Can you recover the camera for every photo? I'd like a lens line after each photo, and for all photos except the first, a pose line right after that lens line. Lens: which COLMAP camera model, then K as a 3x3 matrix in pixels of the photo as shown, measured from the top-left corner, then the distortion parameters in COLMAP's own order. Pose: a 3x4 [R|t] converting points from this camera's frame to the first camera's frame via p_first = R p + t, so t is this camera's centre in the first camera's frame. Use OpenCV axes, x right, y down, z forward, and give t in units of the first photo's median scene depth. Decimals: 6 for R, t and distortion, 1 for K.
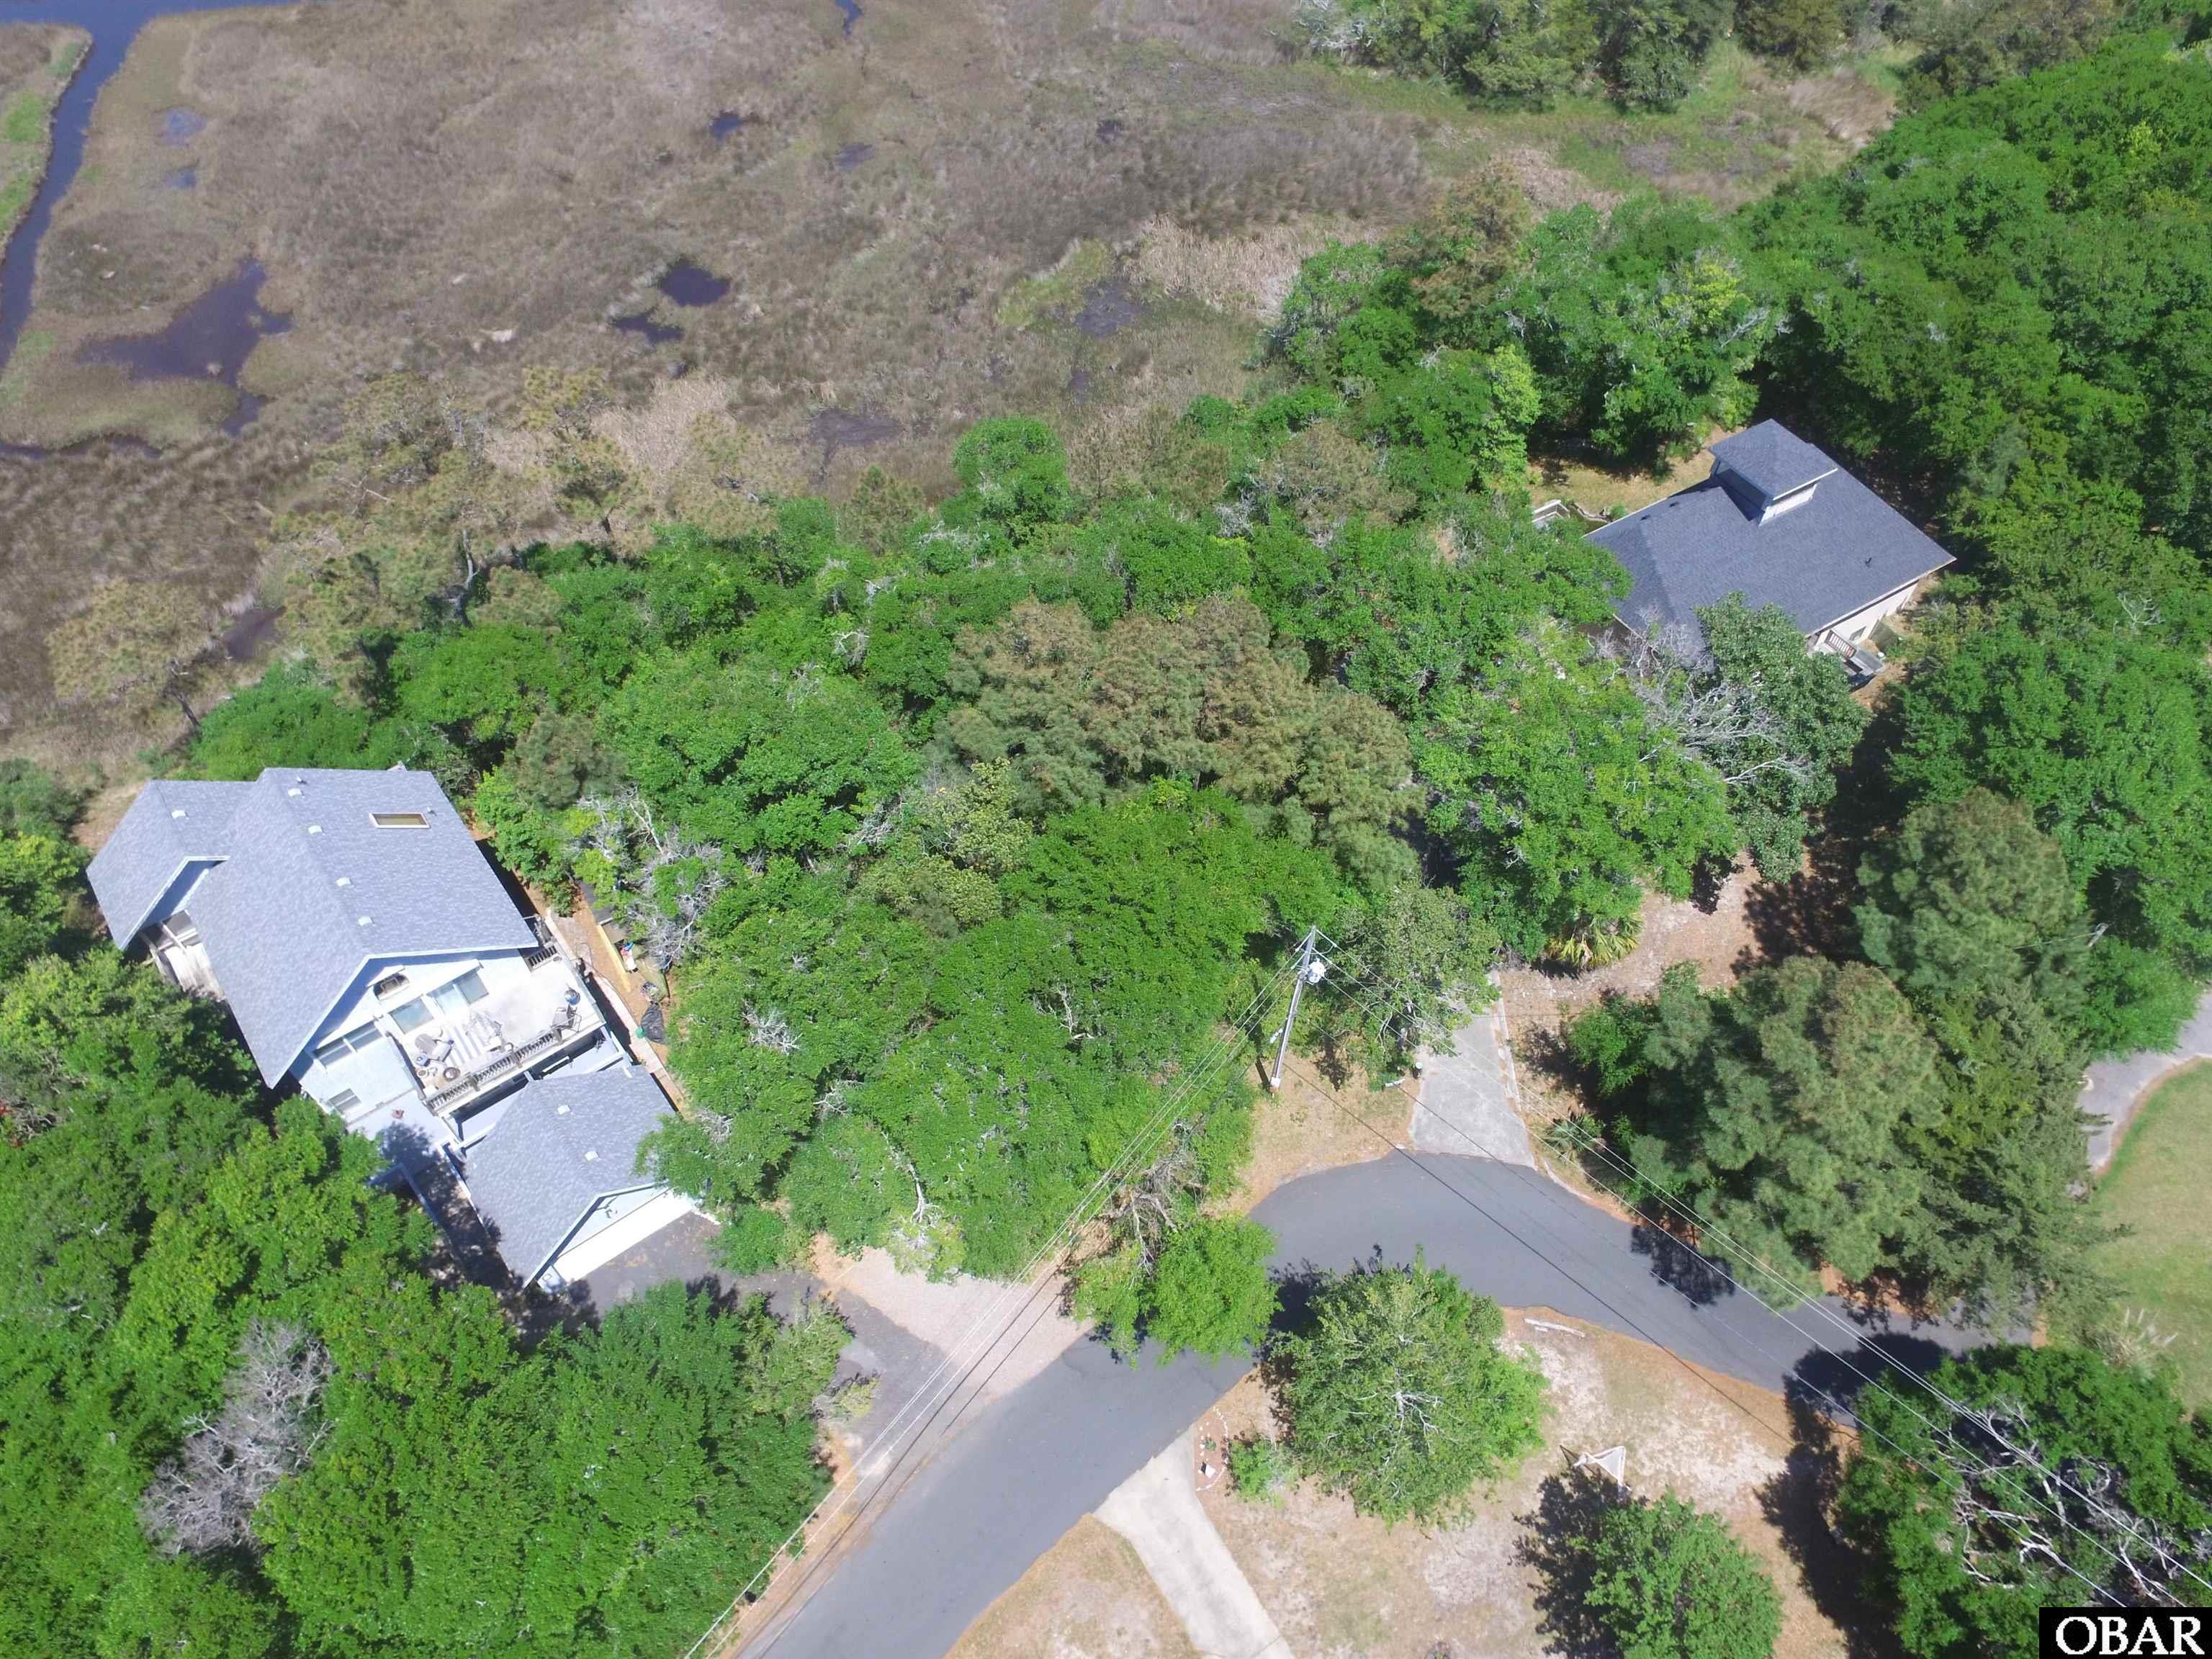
lens RADIAL K [[1491.7, 0, 1100.3], [0, 1491.7, 824.5], [0, 0, 1]] dist [-0.009731, 0.007778]
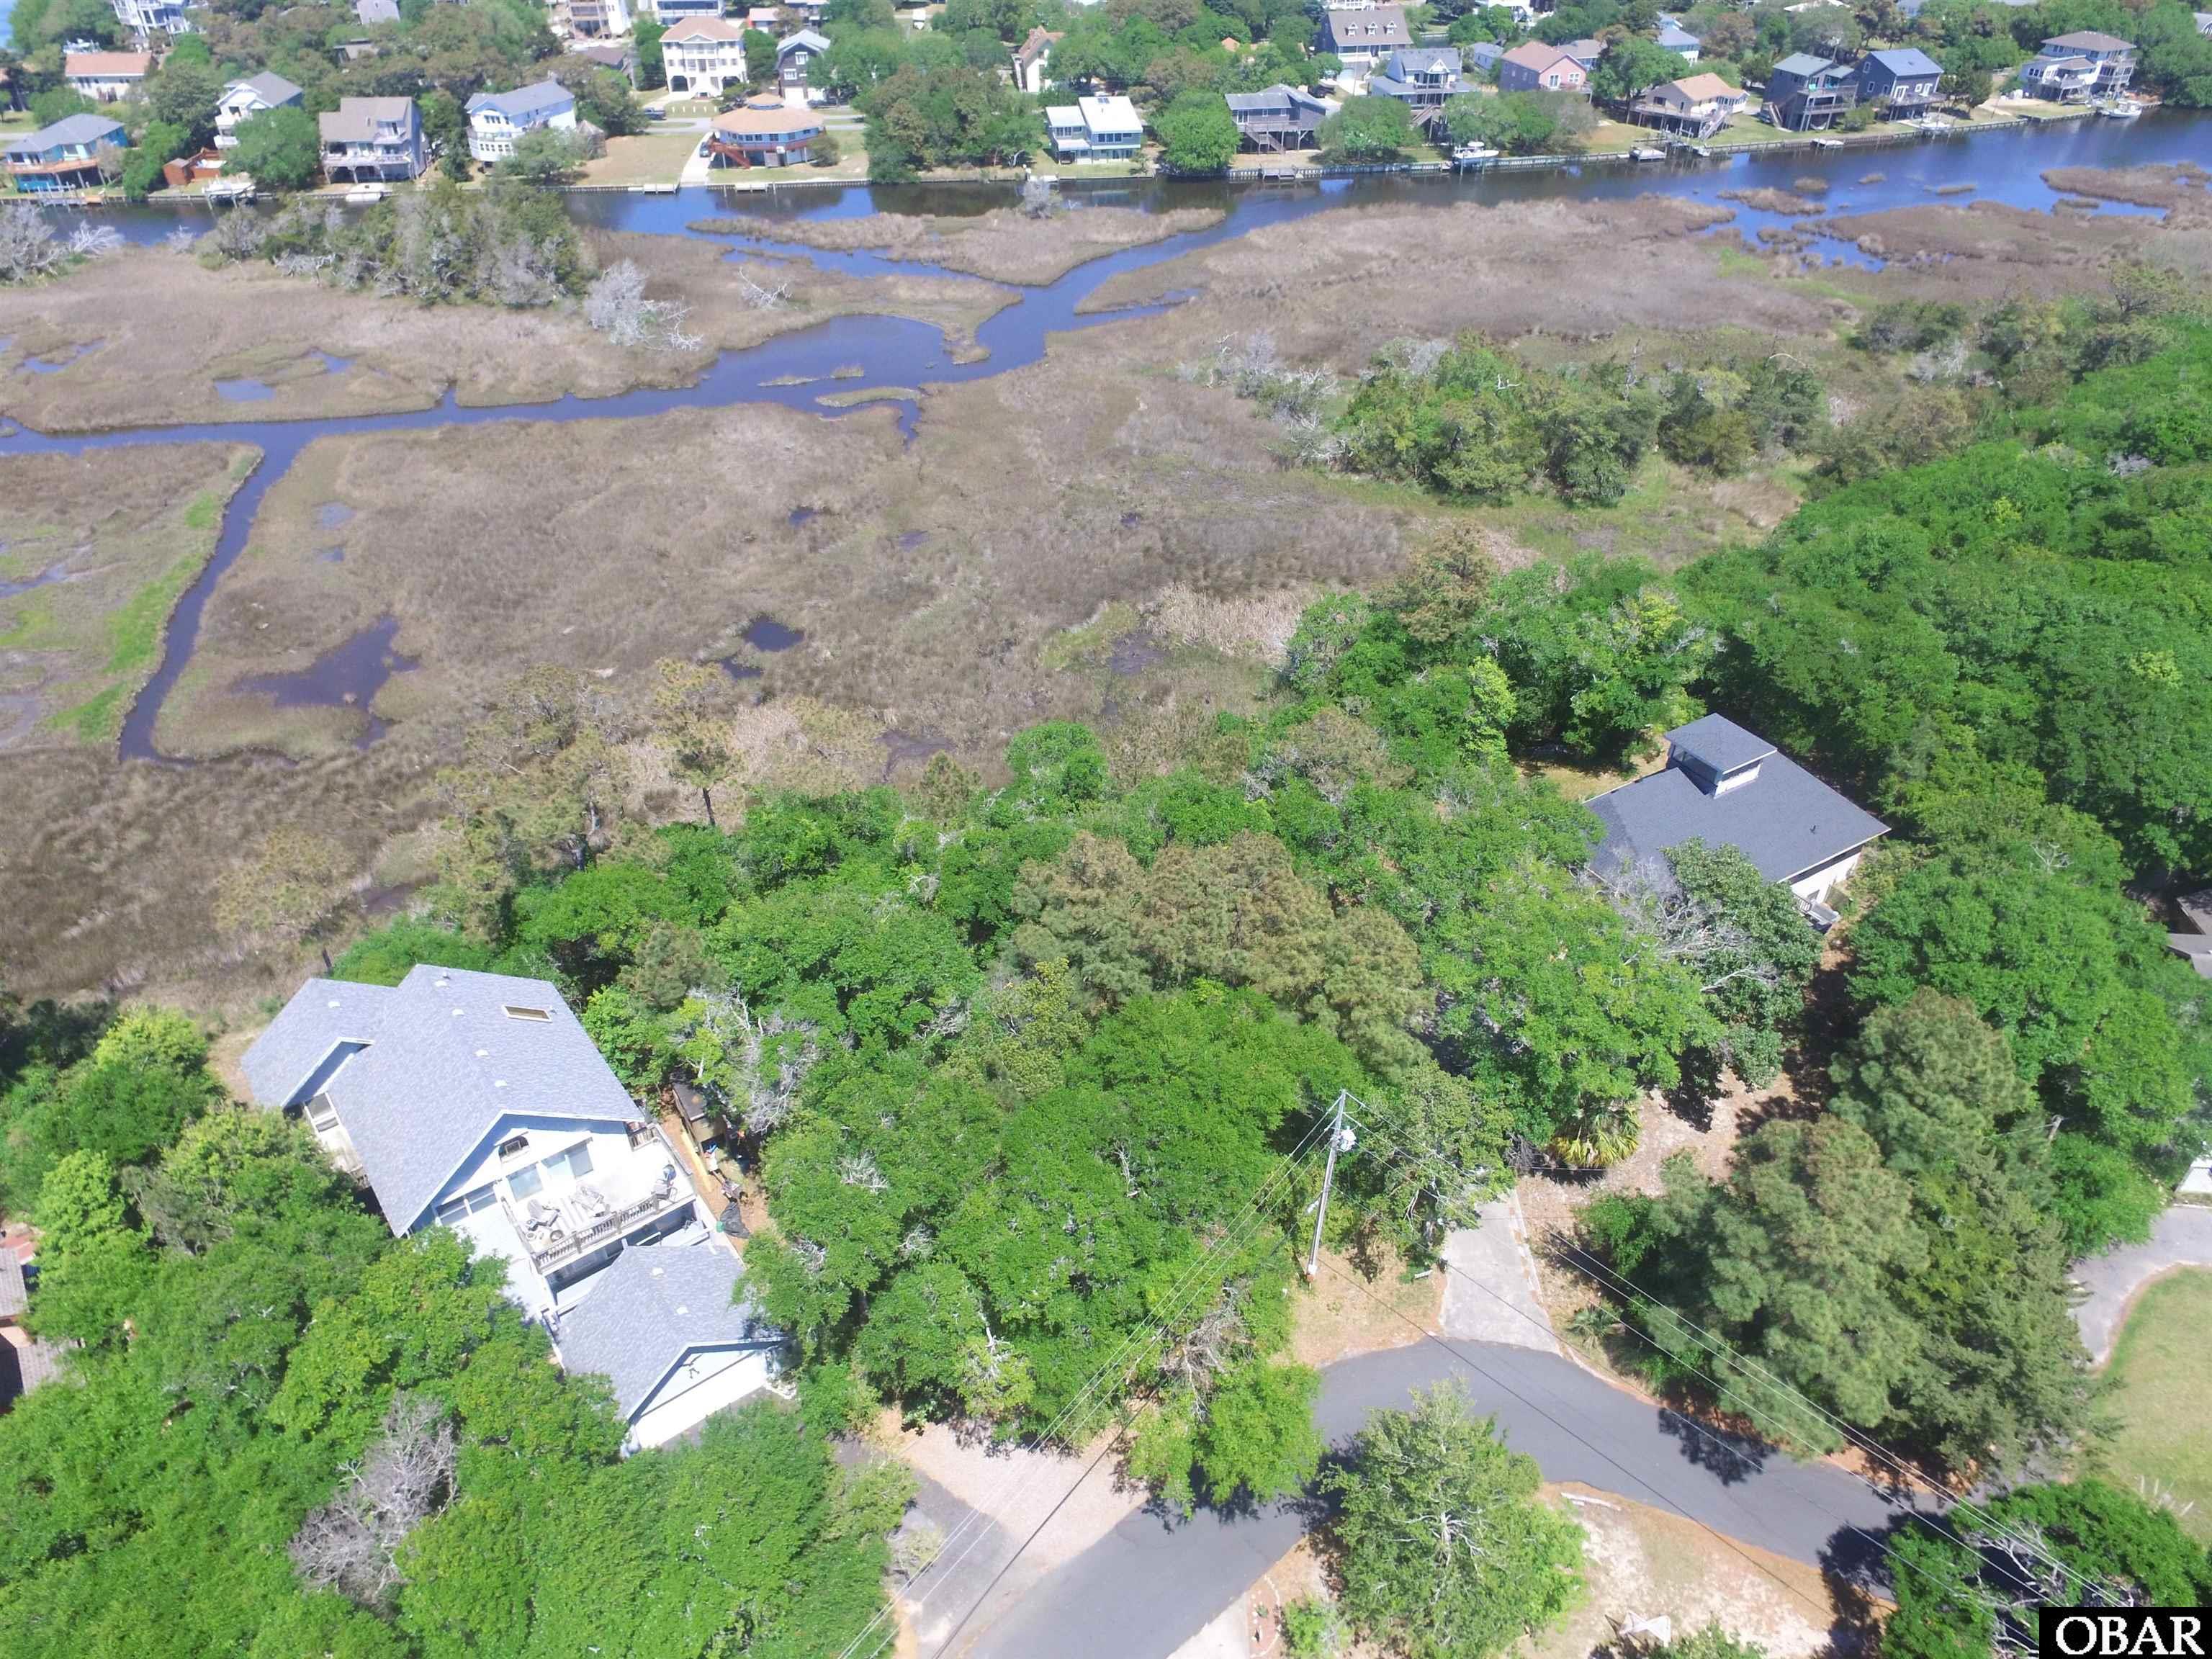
lens RADIAL K [[1491.7, 0, 1100.3], [0, 1491.7, 824.5], [0, 0, 1]] dist [-0.009731, 0.007778]
pose [[0.999998, 0.001857, -0.000186, -0.030876], [-0.001839, 0.963010, -0.269460, 0.134629], [-0.000321, 0.269460, 0.963012, -0.102690]]
